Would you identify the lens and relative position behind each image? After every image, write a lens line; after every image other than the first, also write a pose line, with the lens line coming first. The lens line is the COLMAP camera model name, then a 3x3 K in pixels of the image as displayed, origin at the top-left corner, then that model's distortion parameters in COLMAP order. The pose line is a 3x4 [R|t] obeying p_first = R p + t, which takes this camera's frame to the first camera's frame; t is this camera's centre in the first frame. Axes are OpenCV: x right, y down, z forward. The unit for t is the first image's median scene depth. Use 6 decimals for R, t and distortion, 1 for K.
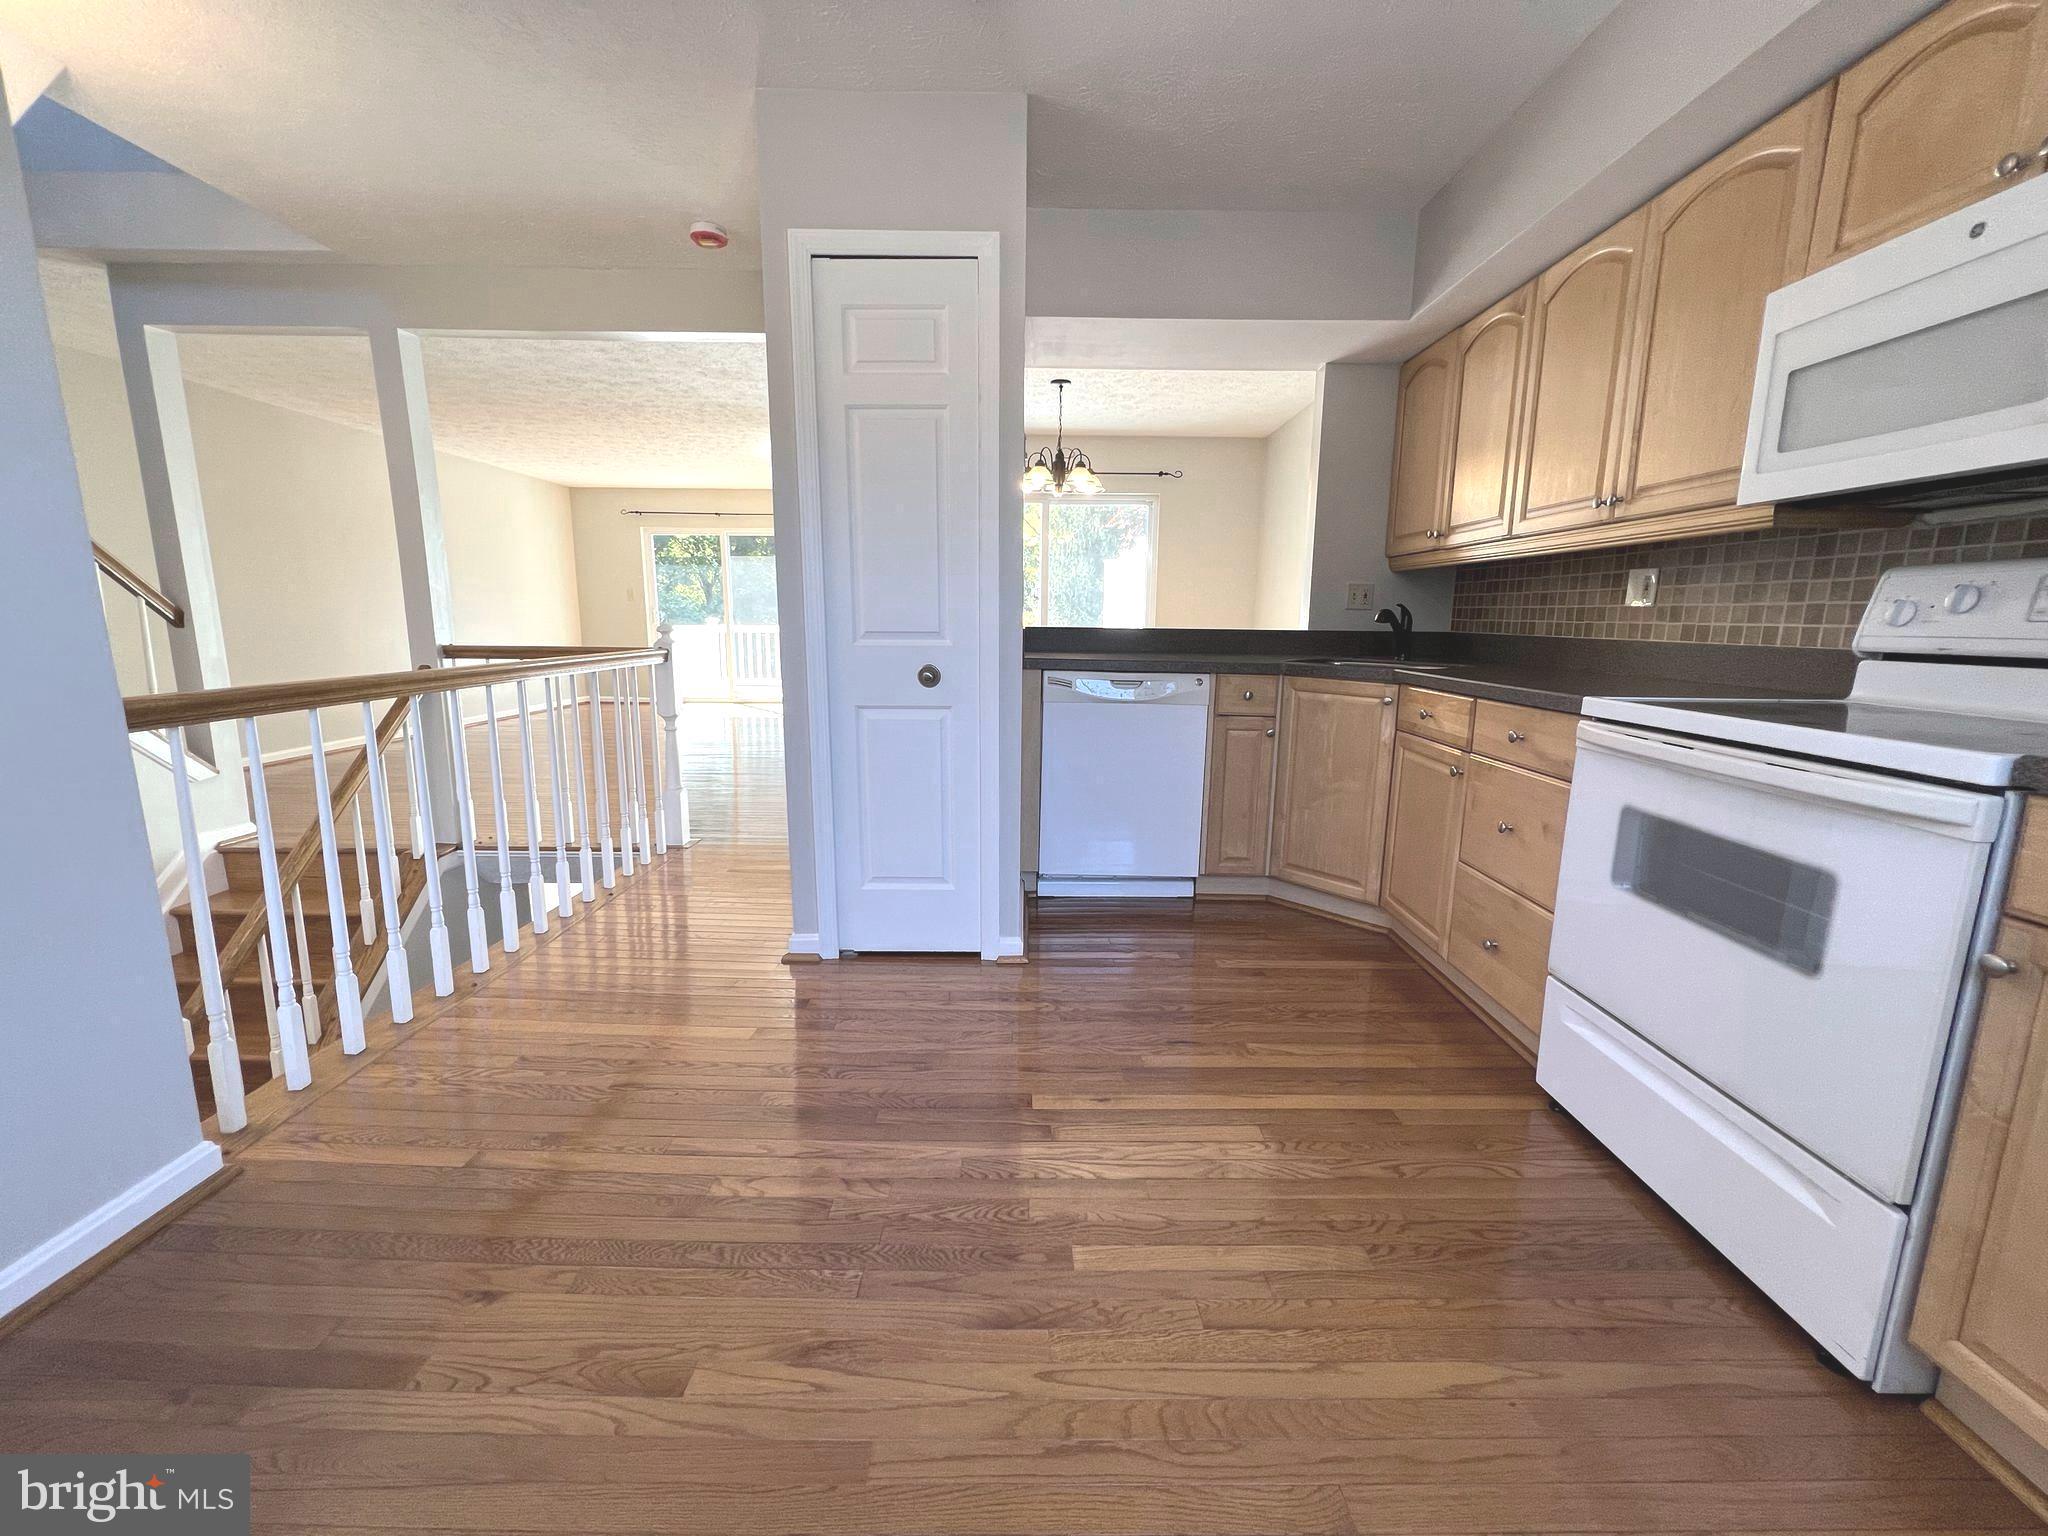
lens RADIAL K [[821.3, 0, 1031.1], [0, 821.3, 764.9], [0, 0, 1]] dist [-0.003426, 0.000572]
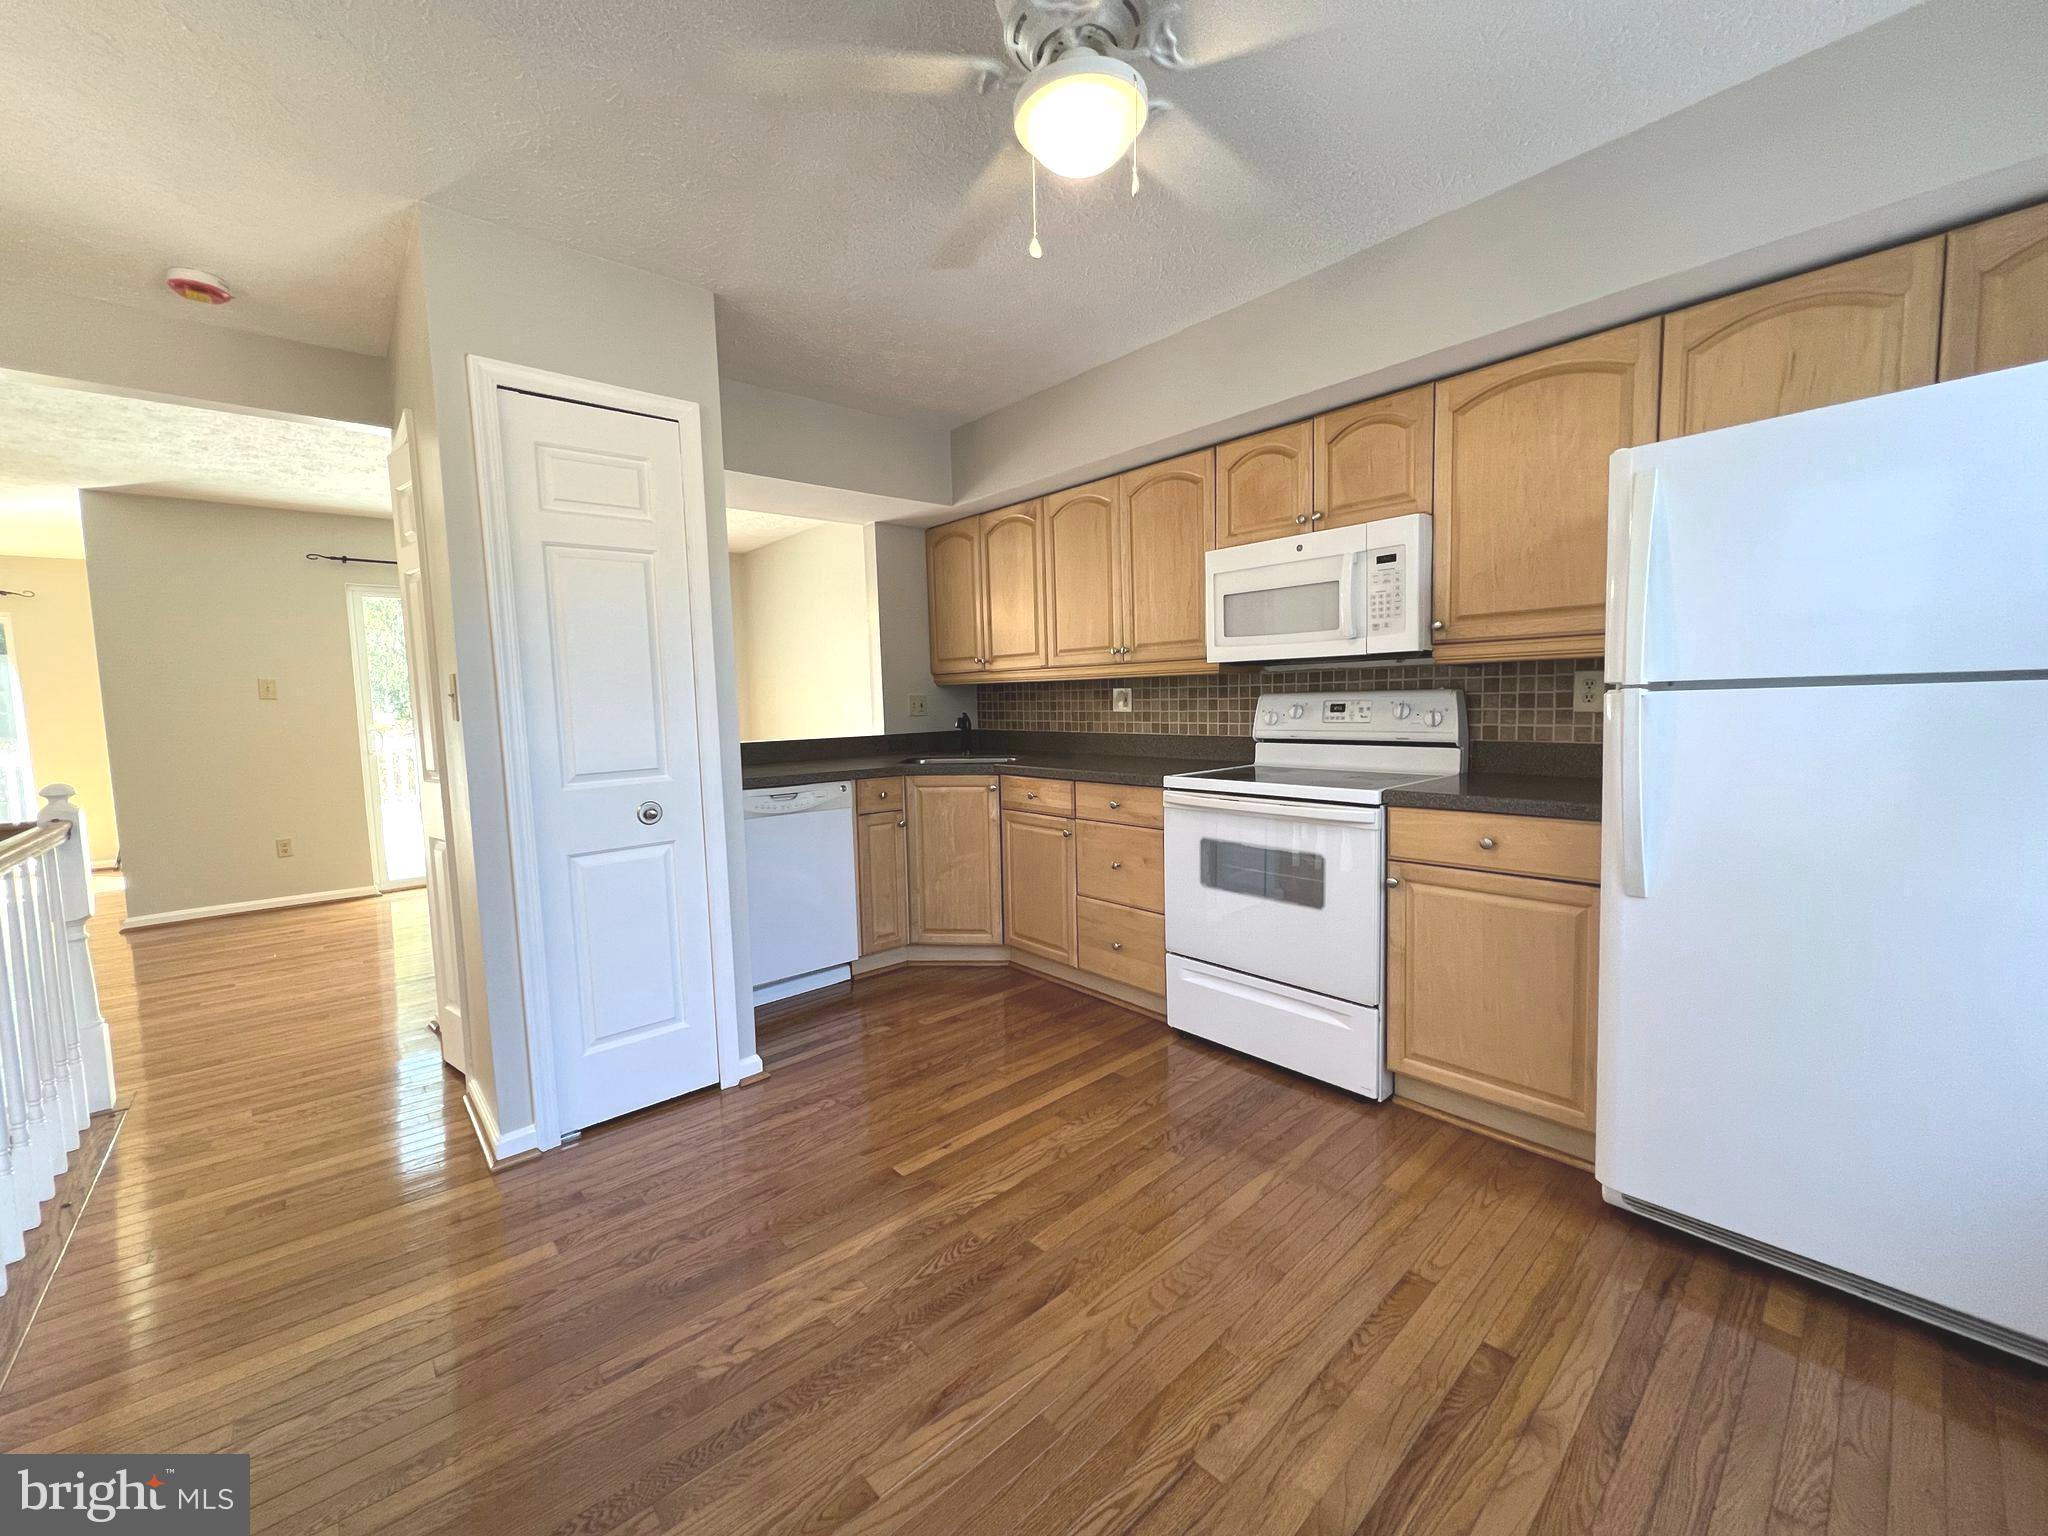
lens RADIAL K [[821.3, 0, 1027.1], [0, 821.3, 763.6], [0, 0, 1]] dist [-0.003426, 0.000572]
pose [[0.743668, -0.085641, 0.663041, -0.528950], [0.152056, 0.987436, -0.043006, -0.068557], [-0.651027, 0.132801, 0.747347, -0.042654]]
